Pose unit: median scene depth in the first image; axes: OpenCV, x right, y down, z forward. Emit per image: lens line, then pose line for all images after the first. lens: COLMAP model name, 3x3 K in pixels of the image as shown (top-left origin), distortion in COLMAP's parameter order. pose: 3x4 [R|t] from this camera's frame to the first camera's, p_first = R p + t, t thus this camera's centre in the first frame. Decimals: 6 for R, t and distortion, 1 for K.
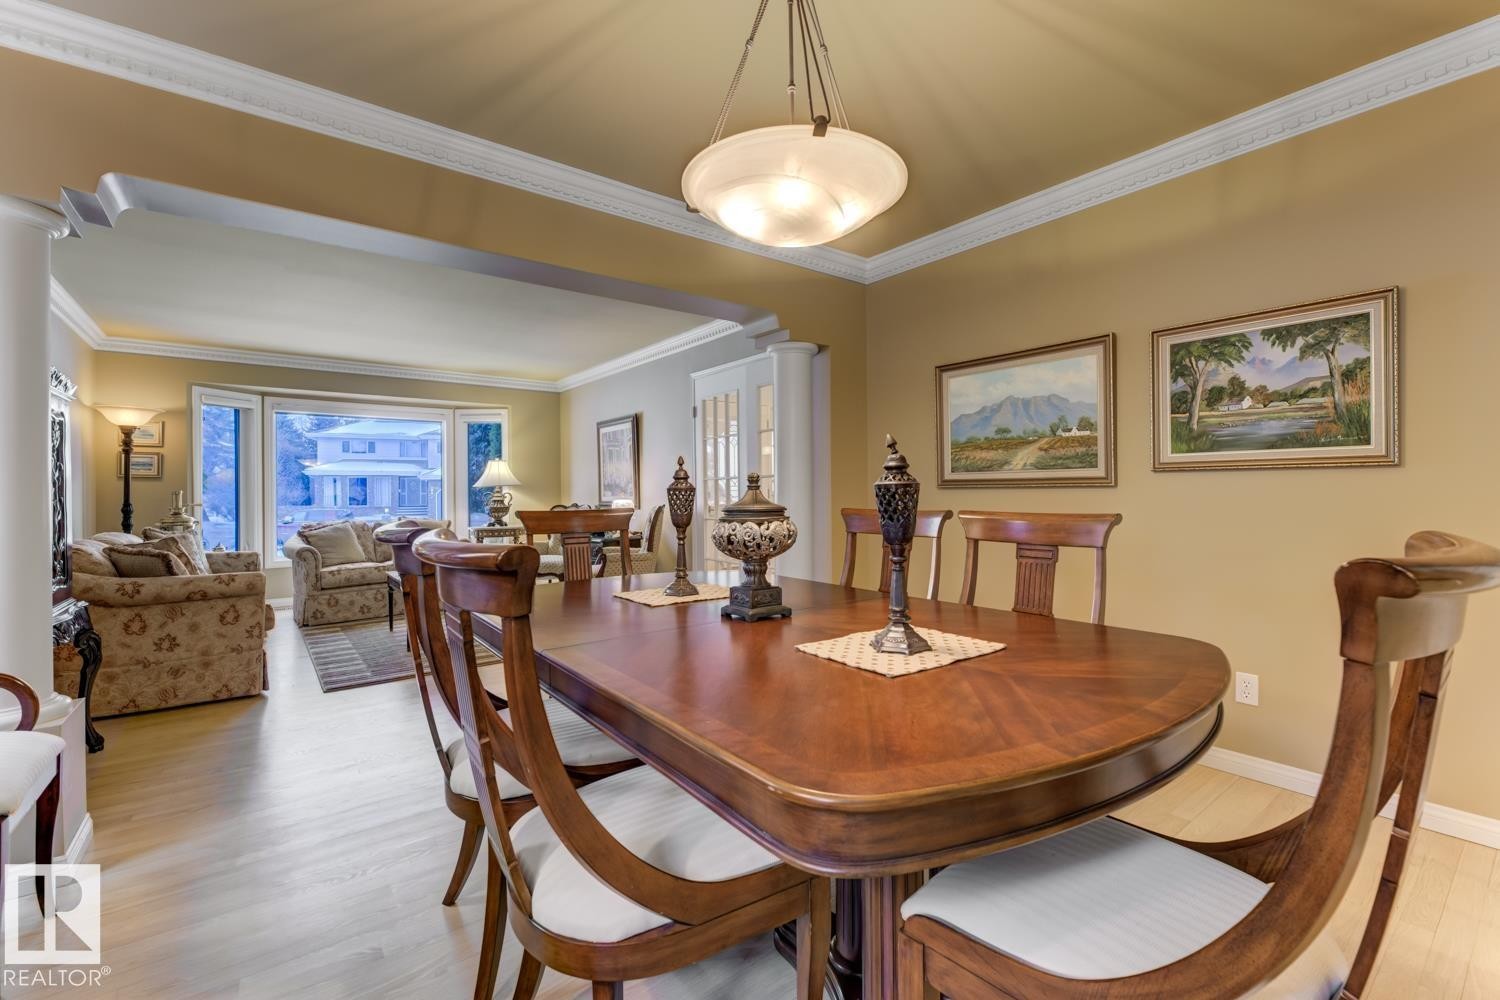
lens RADIAL K [[642.6, 0, 759.8], [0, 642.6, 496.5], [0, 0, 1]] dist [0.001582, -0.002947]
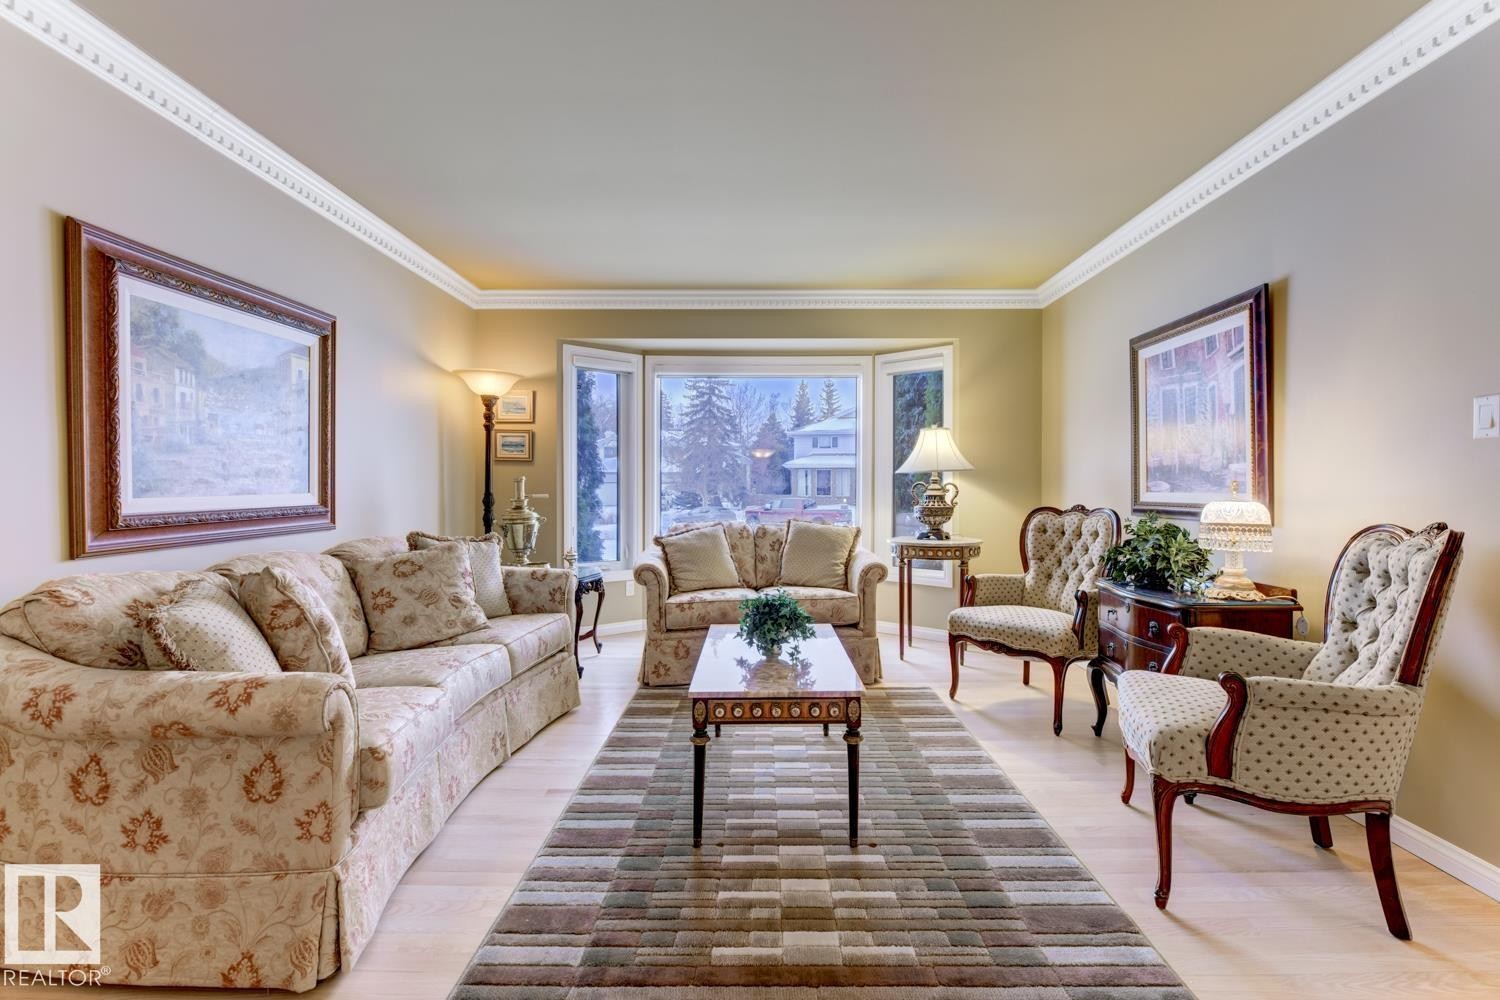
lens RADIAL K [[642.6, 0, 759.5], [0, 642.6, 491.3], [0, 0, 1]] dist [0.001582, -0.002947]
pose [[0.783484, 0.014079, -0.621253, -0.346556], [-0.011654, 0.999900, 0.007962, -0.002053], [0.621303, 0.001002, 0.783570, 0.907962]]
